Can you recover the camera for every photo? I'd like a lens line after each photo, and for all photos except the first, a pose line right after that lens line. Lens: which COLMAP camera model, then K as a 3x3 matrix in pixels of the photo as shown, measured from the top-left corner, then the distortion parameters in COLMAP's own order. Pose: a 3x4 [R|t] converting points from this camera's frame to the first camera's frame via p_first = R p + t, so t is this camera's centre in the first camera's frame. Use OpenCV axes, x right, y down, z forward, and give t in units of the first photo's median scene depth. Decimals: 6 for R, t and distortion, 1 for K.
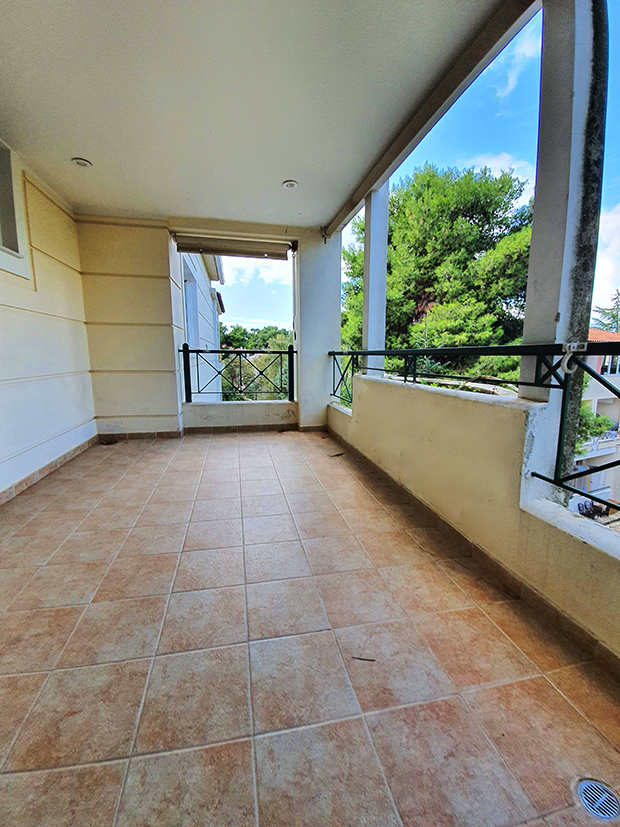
lens RADIAL K [[332.6, 0, 310.0], [0, 332.6, 413.5], [0, 0, 1]] dist [0.013811, -0.018816]
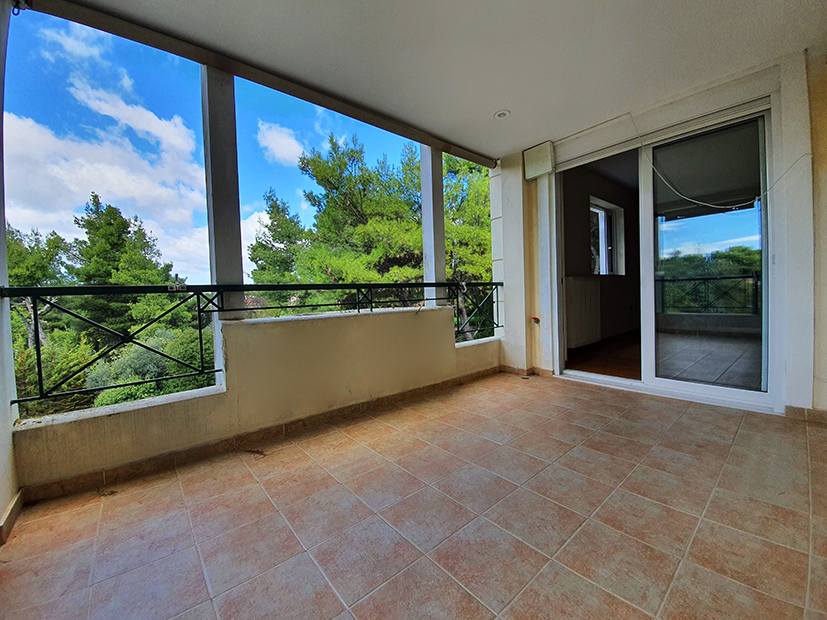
lens RADIAL K [[332.6, 0, 410.5], [0, 332.6, 305.4], [0, 0, 1]] dist [0.013811, -0.018816]
pose [[-0.460578, -0.015004, 0.887492, -1.095158], [0.187627, 0.975618, 0.113866, -0.288564], [-0.867562, 0.218962, -0.446533, 1.838450]]
